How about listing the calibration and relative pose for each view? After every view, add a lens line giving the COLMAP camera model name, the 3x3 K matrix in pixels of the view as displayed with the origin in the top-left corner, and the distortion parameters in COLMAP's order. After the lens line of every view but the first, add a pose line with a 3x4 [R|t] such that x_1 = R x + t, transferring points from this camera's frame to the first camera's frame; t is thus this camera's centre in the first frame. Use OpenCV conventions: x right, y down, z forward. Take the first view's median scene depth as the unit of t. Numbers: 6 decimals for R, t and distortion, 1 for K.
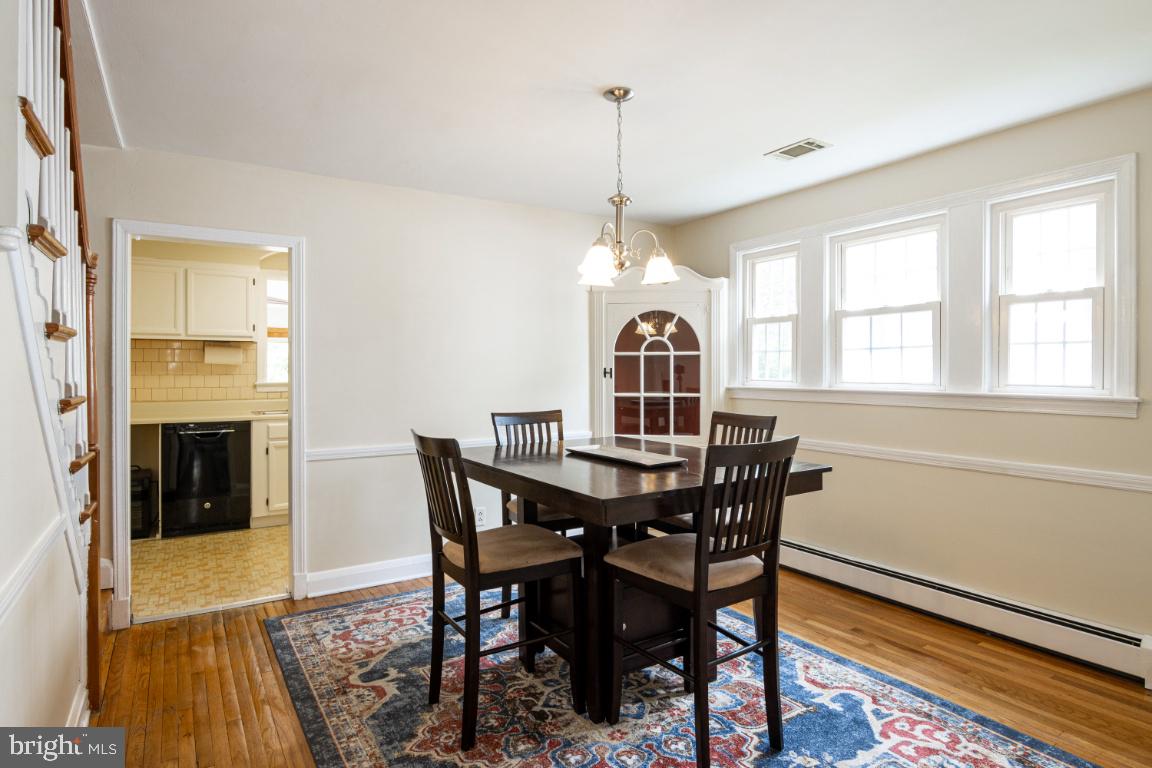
lens RADIAL K [[649.7, 0, 561.7], [0, 649.7, 359.0], [0, 0, 1]] dist [-0.007735, -0.010022]
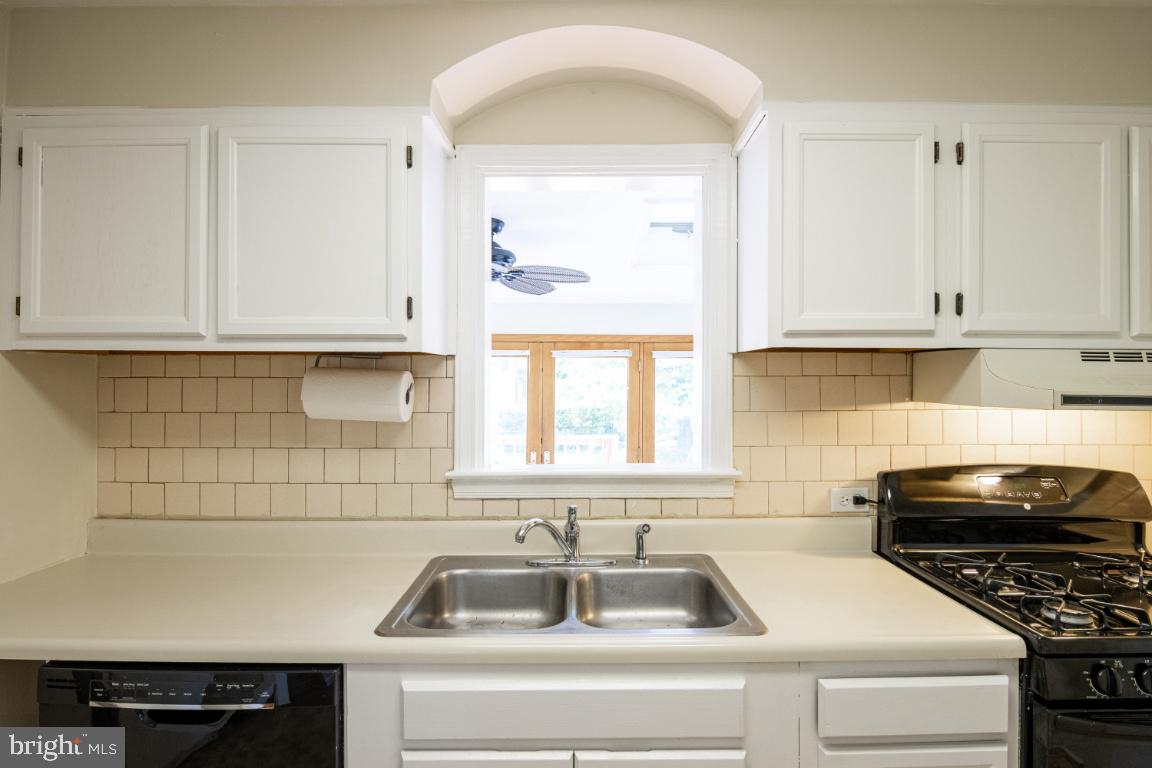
lens RADIAL K [[592.2, 0, 574.6], [0, 592.2, 384.7], [0, 0, 1]] dist [-0.008346, -0.008177]
pose [[0.862087, 0.004119, -0.506743, -0.265605], [0.005755, 0.999823, 0.017917, -0.016552], [0.506727, -0.018362, 0.861911, 0.794628]]
